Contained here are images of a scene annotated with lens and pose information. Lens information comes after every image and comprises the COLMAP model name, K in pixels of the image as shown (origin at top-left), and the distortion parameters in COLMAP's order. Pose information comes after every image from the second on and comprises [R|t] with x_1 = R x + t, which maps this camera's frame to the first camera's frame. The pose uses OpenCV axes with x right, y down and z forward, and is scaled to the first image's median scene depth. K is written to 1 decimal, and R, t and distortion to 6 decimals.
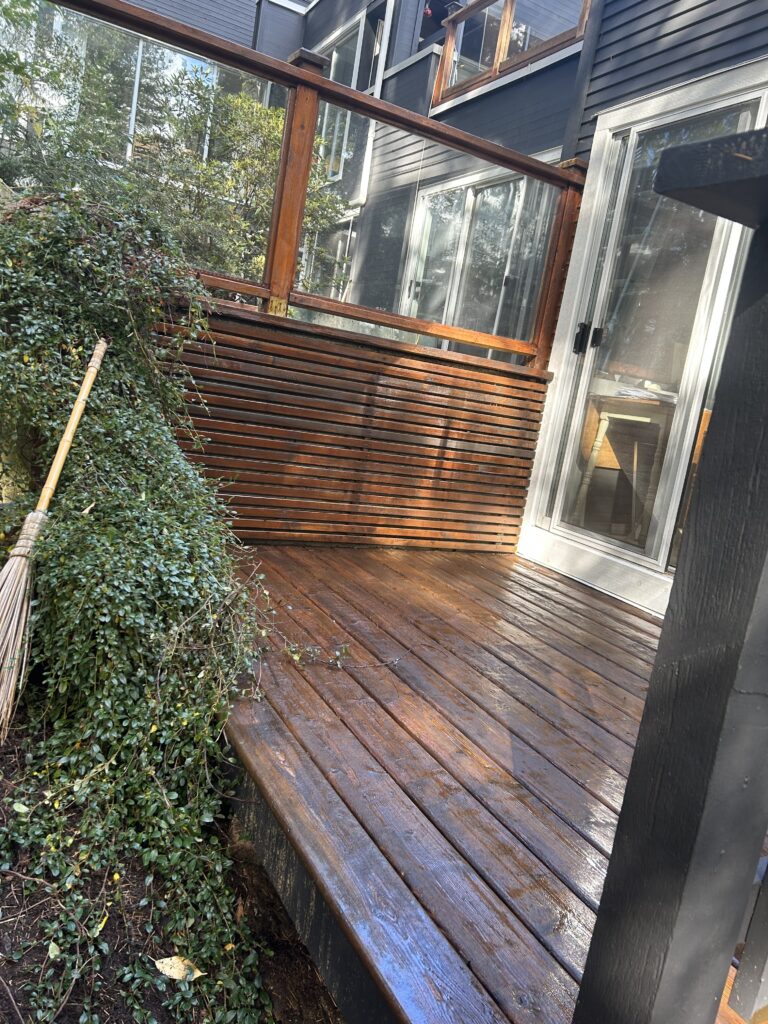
lens RADIAL K [[768.8, 0, 384.9], [0, 768.8, 506.7], [0, 0, 1]] dist [0.010476, -0.013620]
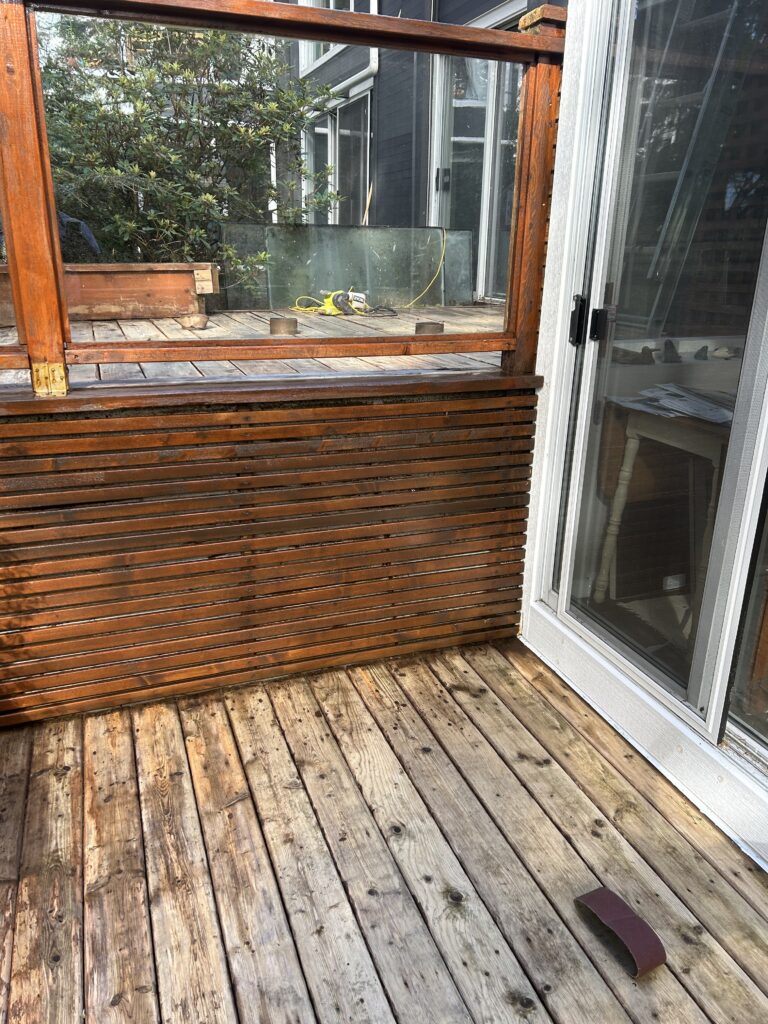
lens RADIAL K [[768.8, 0, 385.5], [0, 768.8, 518.3], [0, 0, 1]] dist [0.010476, -0.013620]
pose [[0.981635, -0.091217, -0.167547, 0.191631], [0.119709, 0.978369, 0.168710, -0.186507], [0.148534, -0.185669, 0.971321, 0.347953]]
